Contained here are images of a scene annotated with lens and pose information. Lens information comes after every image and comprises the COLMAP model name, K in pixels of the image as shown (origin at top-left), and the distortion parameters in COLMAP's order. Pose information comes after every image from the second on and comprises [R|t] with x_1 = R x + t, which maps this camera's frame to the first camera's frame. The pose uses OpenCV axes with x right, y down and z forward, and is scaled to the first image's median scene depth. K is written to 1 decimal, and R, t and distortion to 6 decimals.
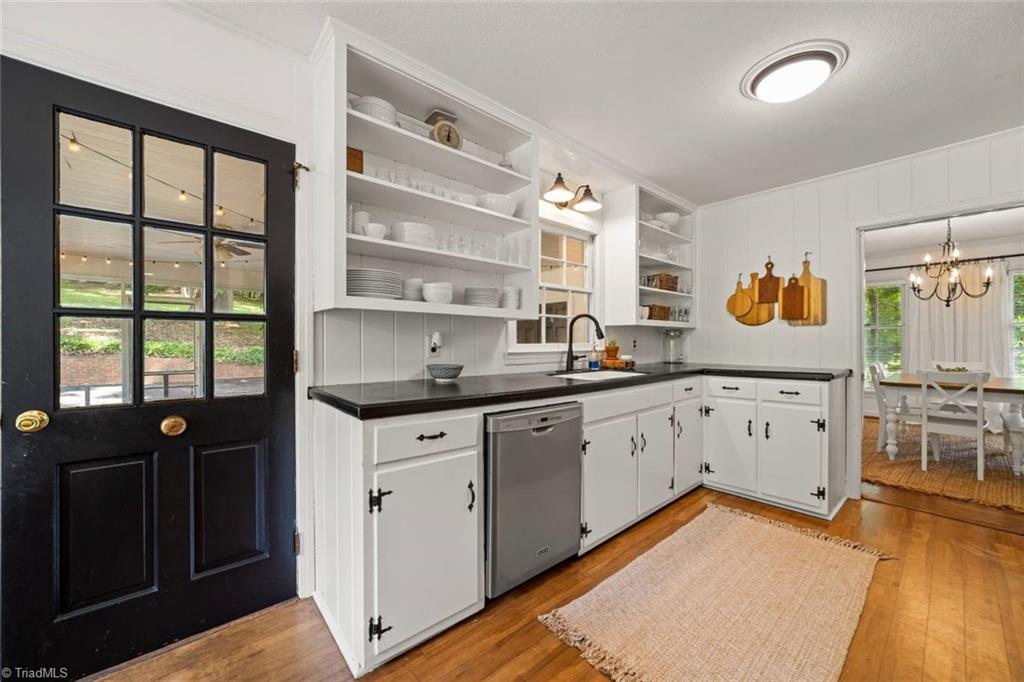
lens RADIAL K [[390.7, 0, 522.1], [0, 390.7, 342.2], [0, 0, 1]] dist [-0.016495, 0.005499]
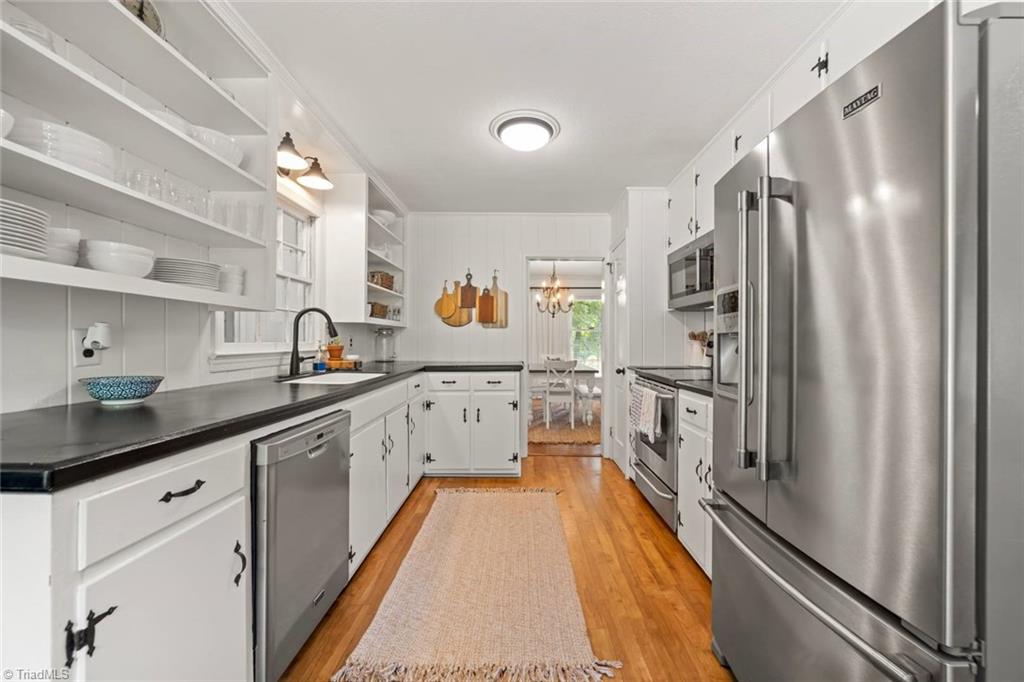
lens RADIAL K [[390.7, 0, 522.1], [0, 390.7, 342.2], [0, 0, 1]] dist [-0.016495, 0.005499]
pose [[0.679526, 0.000195, 0.733651, -0.153818], [-0.003170, 0.999991, 0.002671, -0.000614], [-0.733644, -0.004141, 0.679521, 0.086390]]
